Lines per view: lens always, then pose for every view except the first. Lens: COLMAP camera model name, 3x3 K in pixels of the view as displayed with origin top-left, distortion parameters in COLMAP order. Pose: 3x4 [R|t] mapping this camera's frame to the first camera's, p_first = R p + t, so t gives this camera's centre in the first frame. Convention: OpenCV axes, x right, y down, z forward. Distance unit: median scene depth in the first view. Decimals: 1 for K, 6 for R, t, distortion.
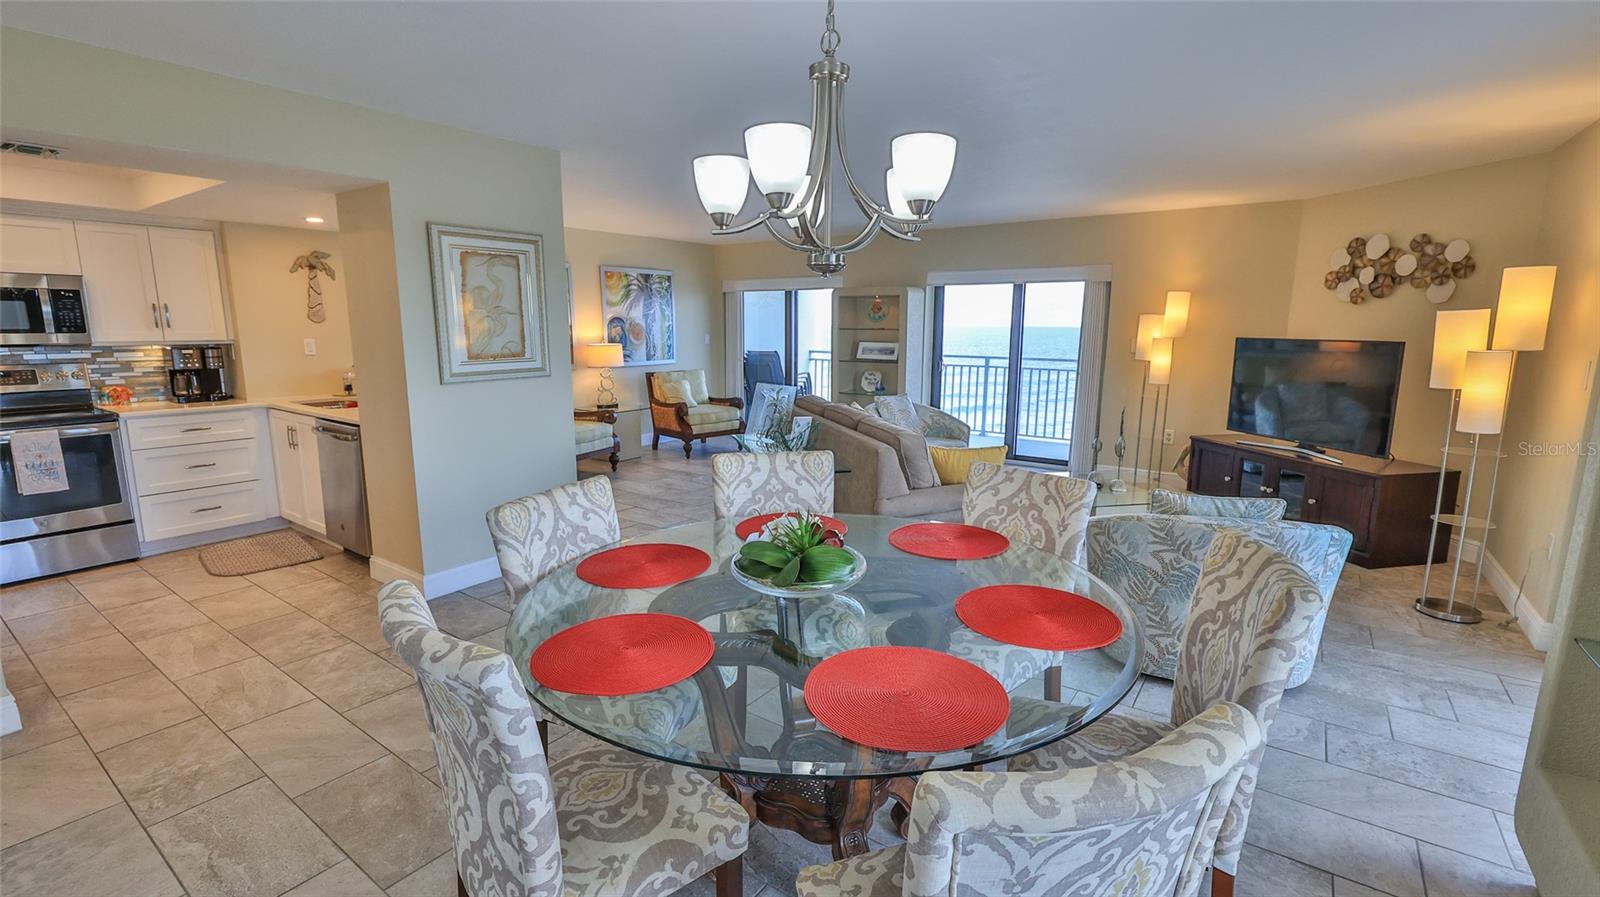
lens RADIAL K [[705.2, 0, 802.7], [0, 705.2, 447.1], [0, 0, 1]] dist [-0.002929, 0.000776]
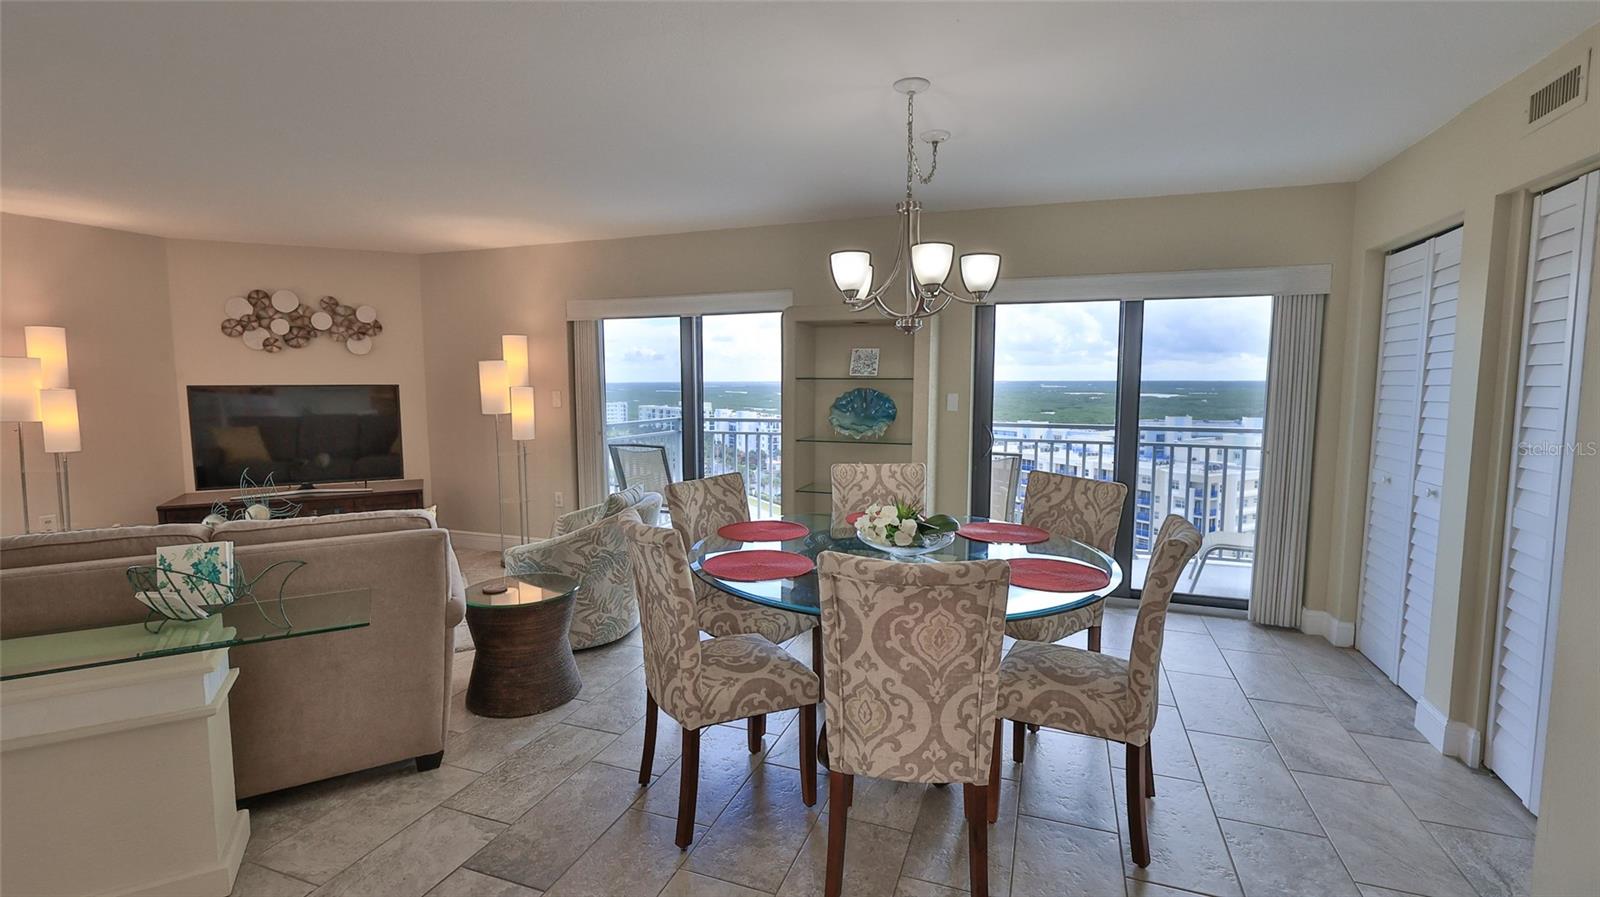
lens RADIAL K [[705.2, 0, 789.1], [0, 705.2, 449.7], [0, 0, 1]] dist [-0.002929, 0.000776]
pose [[-0.257495, -0.100835, 0.961004, -0.305759], [0.167200, 0.974889, 0.147092, -0.057946], [-0.951704, 0.198555, -0.234169, 0.361574]]
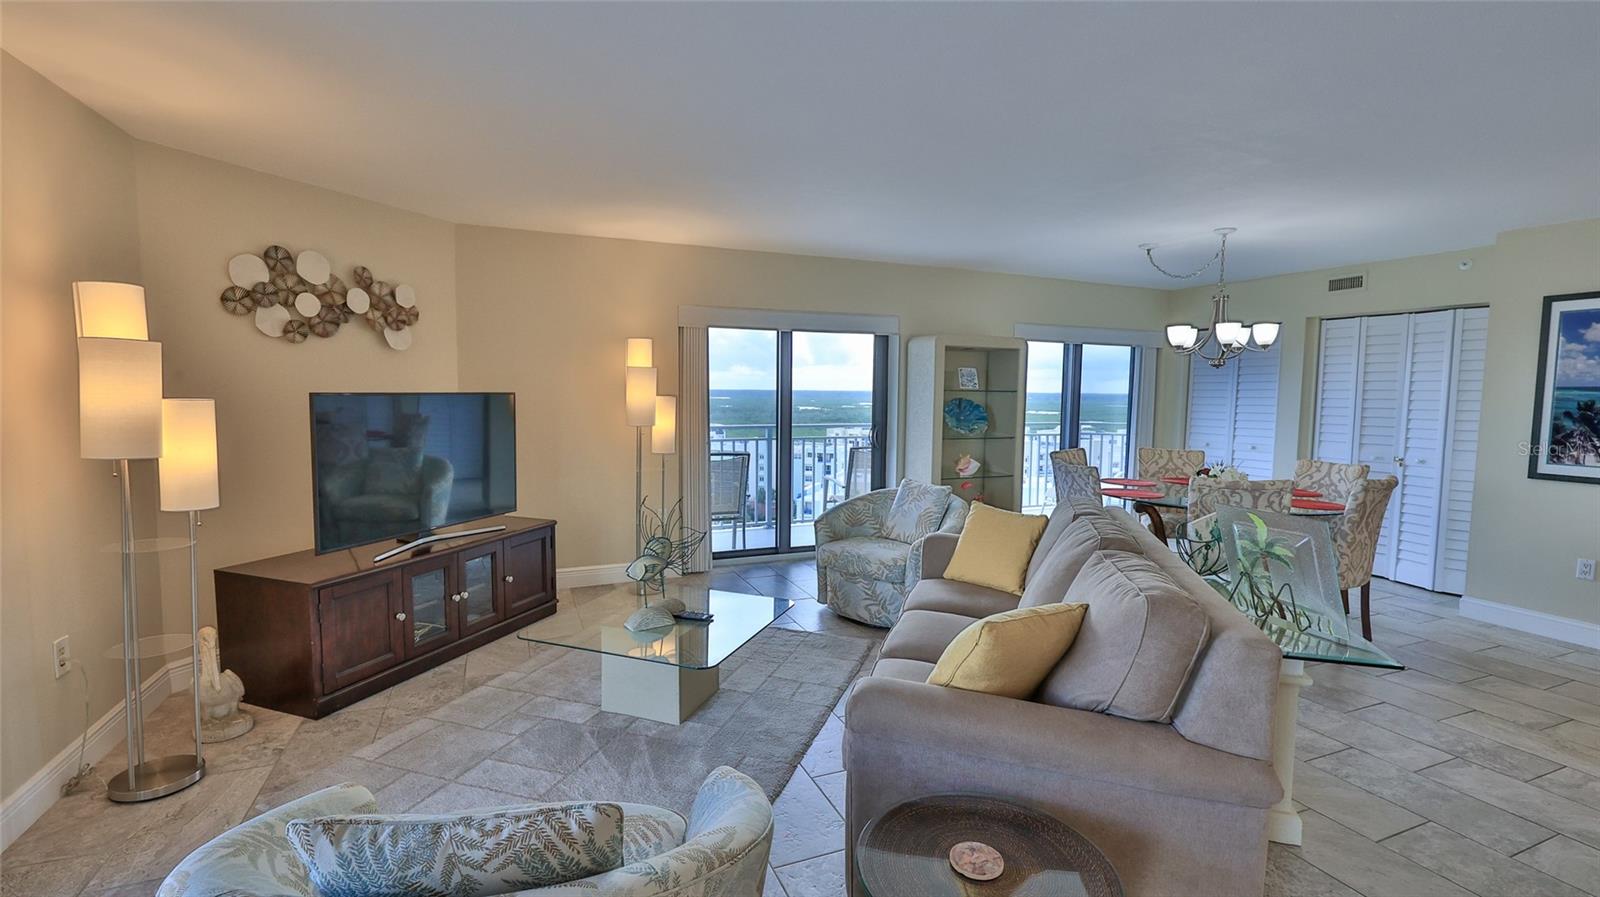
lens RADIAL K [[705.2, 0, 793.3], [0, 705.2, 448.9], [0, 0, 1]] dist [-0.002929, 0.000776]
pose [[-0.850364, -0.054849, 0.523328, -0.009550], [0.078673, 0.970121, 0.229514, -0.150190], [-0.520280, 0.236342, -0.820641, 0.908621]]
